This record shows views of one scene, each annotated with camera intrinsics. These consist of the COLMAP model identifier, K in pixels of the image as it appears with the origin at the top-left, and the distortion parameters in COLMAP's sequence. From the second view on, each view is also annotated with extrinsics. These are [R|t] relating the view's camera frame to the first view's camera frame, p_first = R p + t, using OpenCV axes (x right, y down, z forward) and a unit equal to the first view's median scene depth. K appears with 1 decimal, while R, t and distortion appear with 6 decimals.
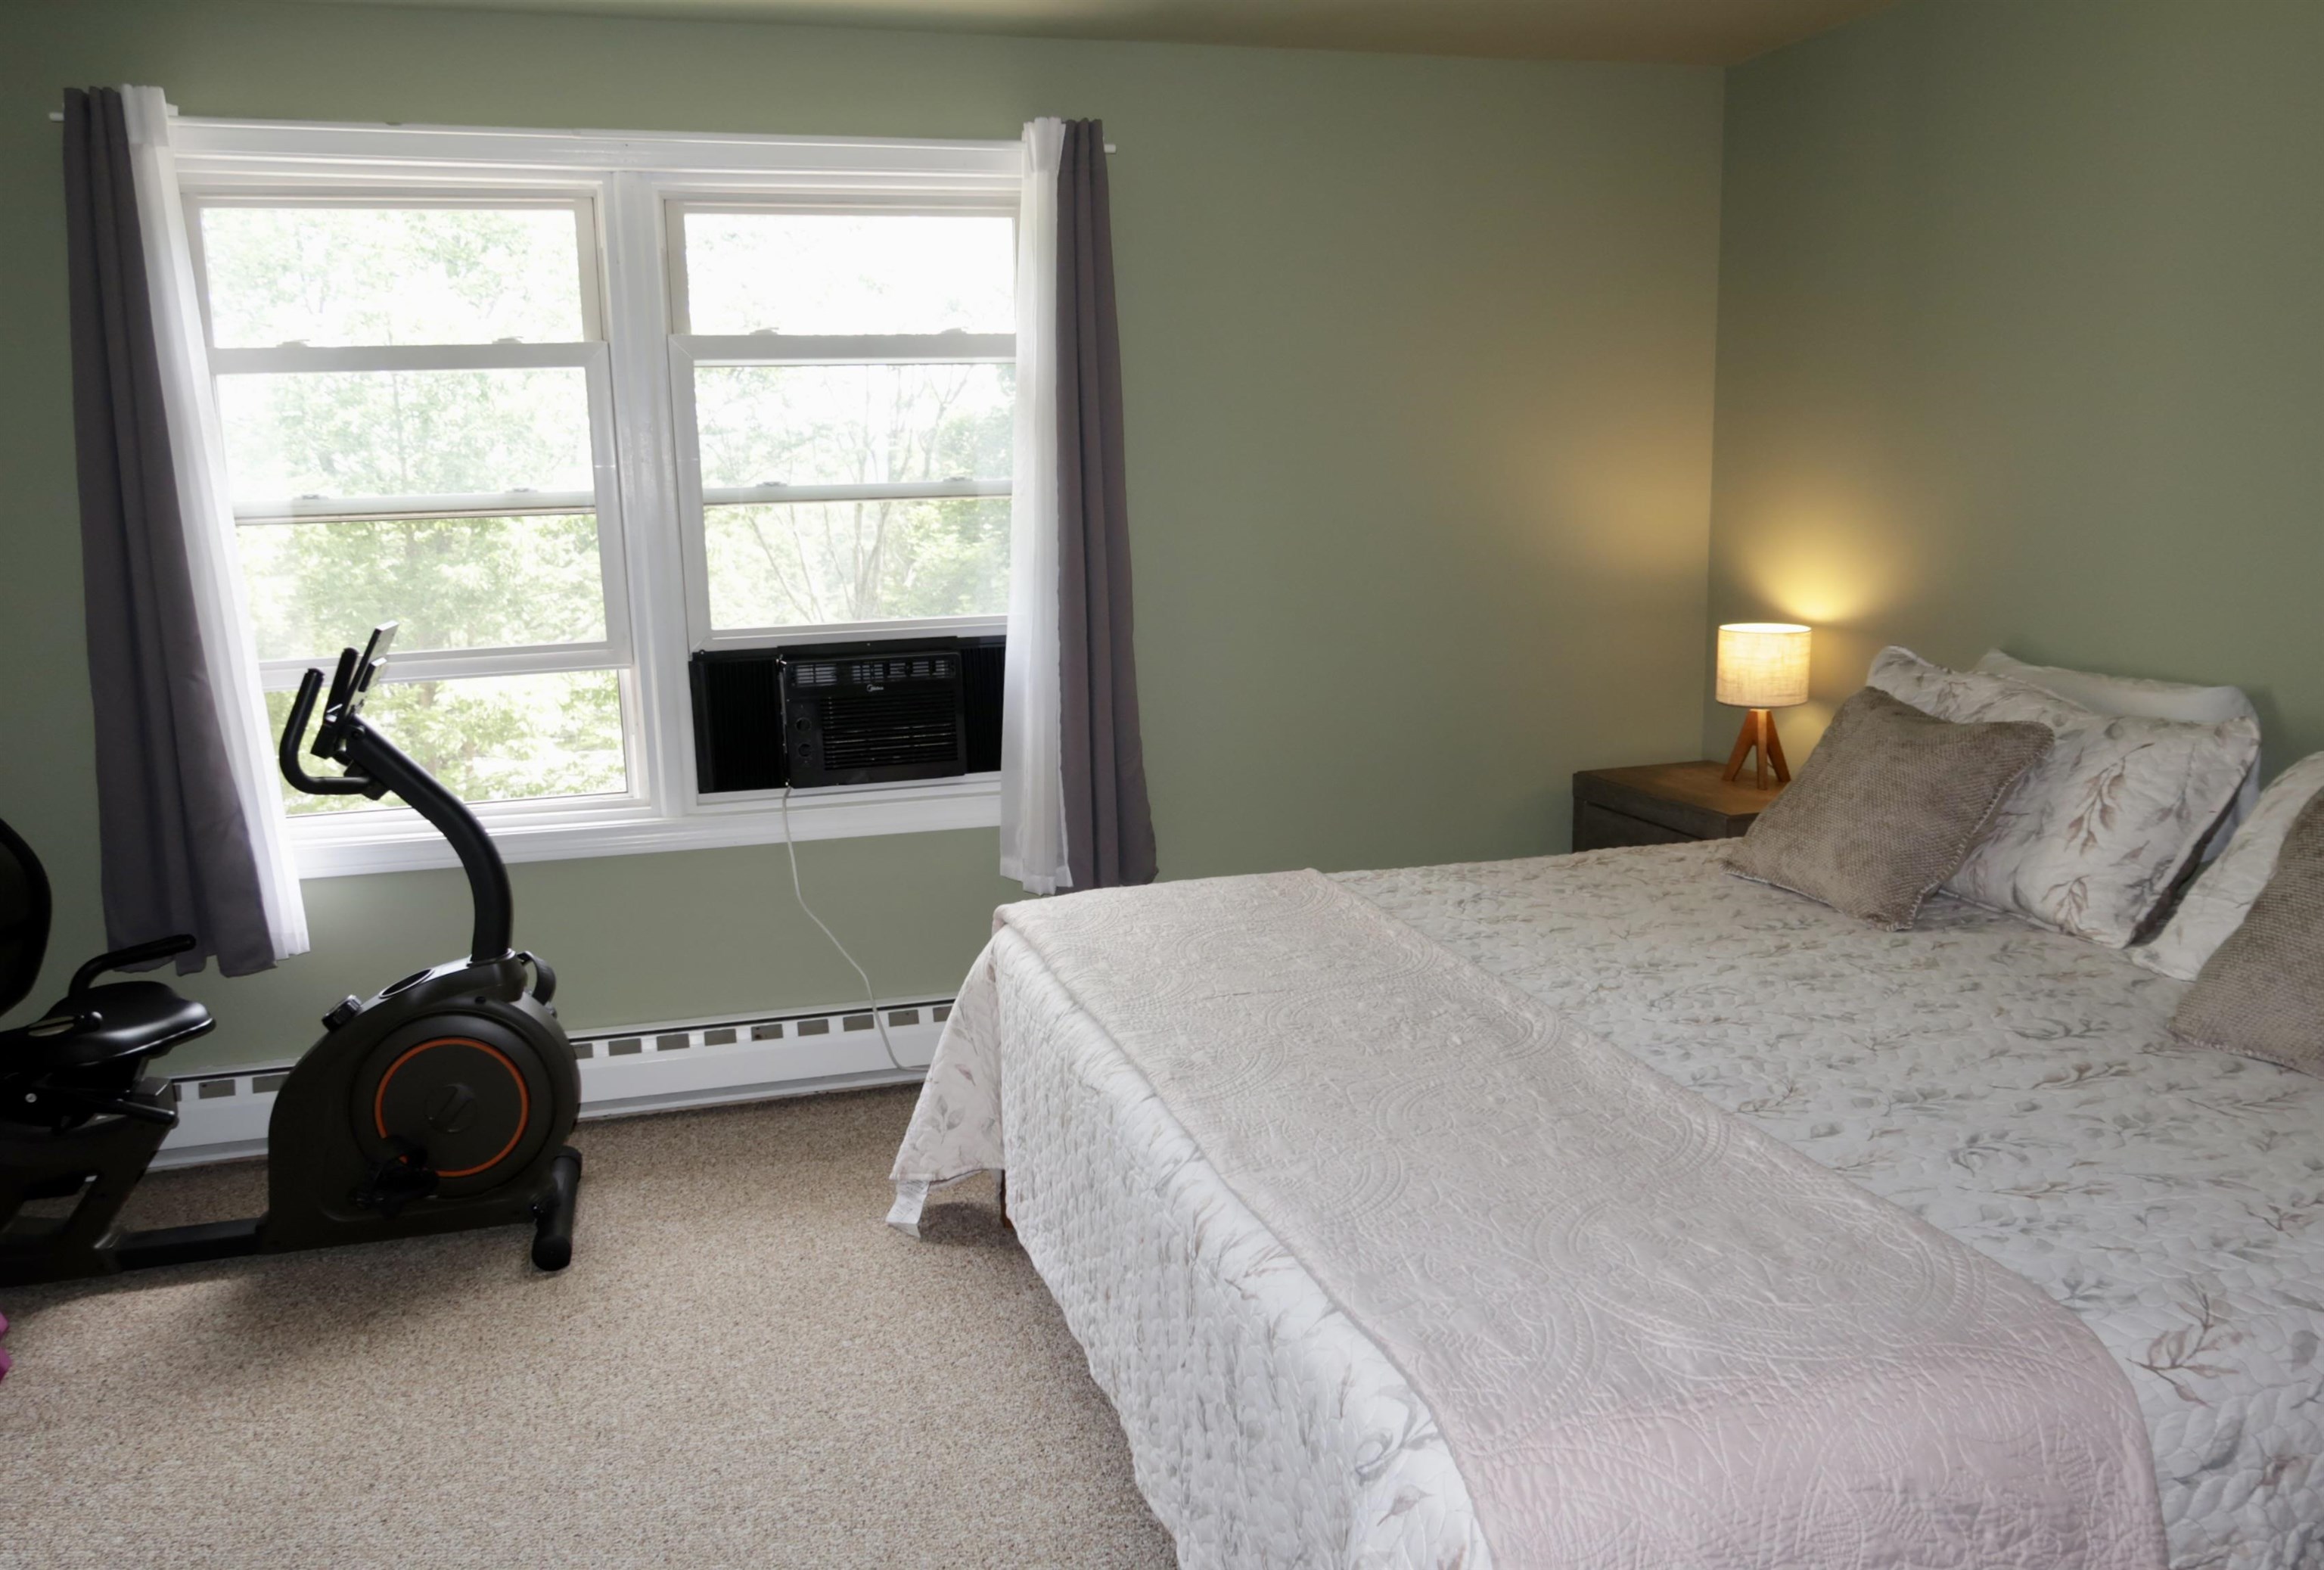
lens RADIAL K [[1700.4, 0, 1162.0], [0, 1700.4, 785.0], [0, 0, 1]] dist [-0.007192, -0.044613]
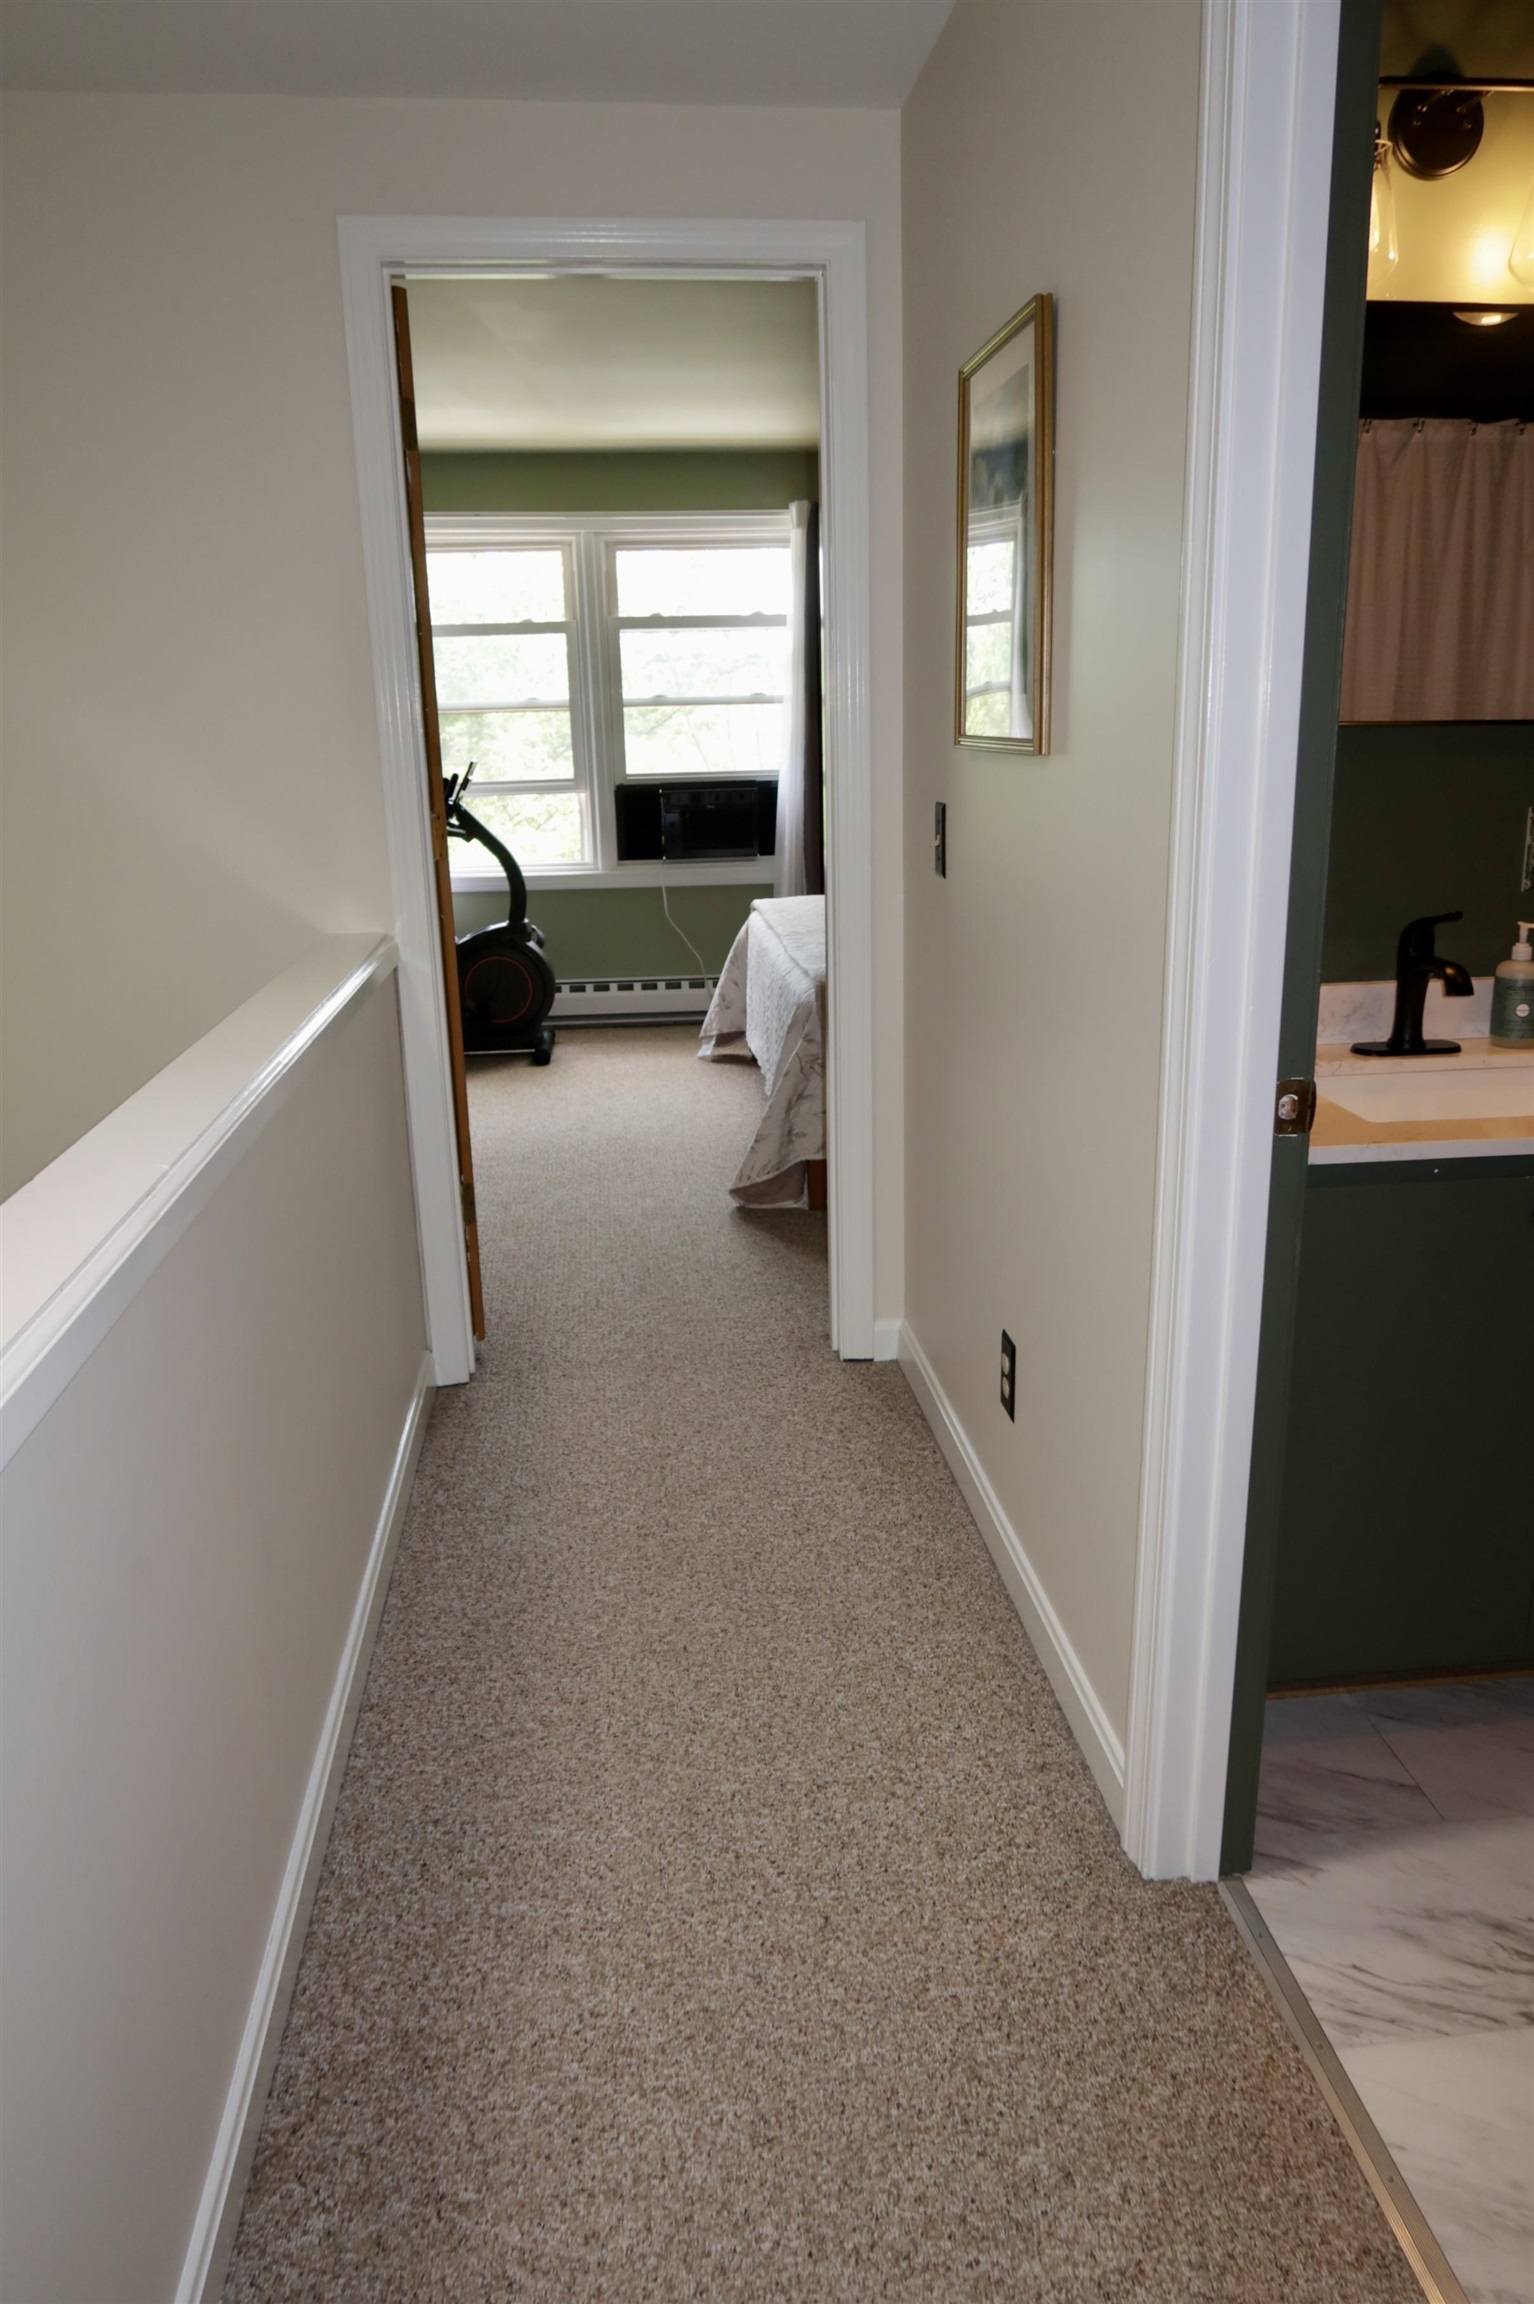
lens RADIAL K [[1604.3, 0, 814.1], [0, 1604.3, 1146.3], [0, 0, 1]] dist [-0.006308, 0.000563]
pose [[0.985746, 0.048891, -0.160978, 0.269183], [-0.033939, 0.994960, 0.094357, 0.157423], [0.164779, -0.087548, 0.982437, -0.820681]]
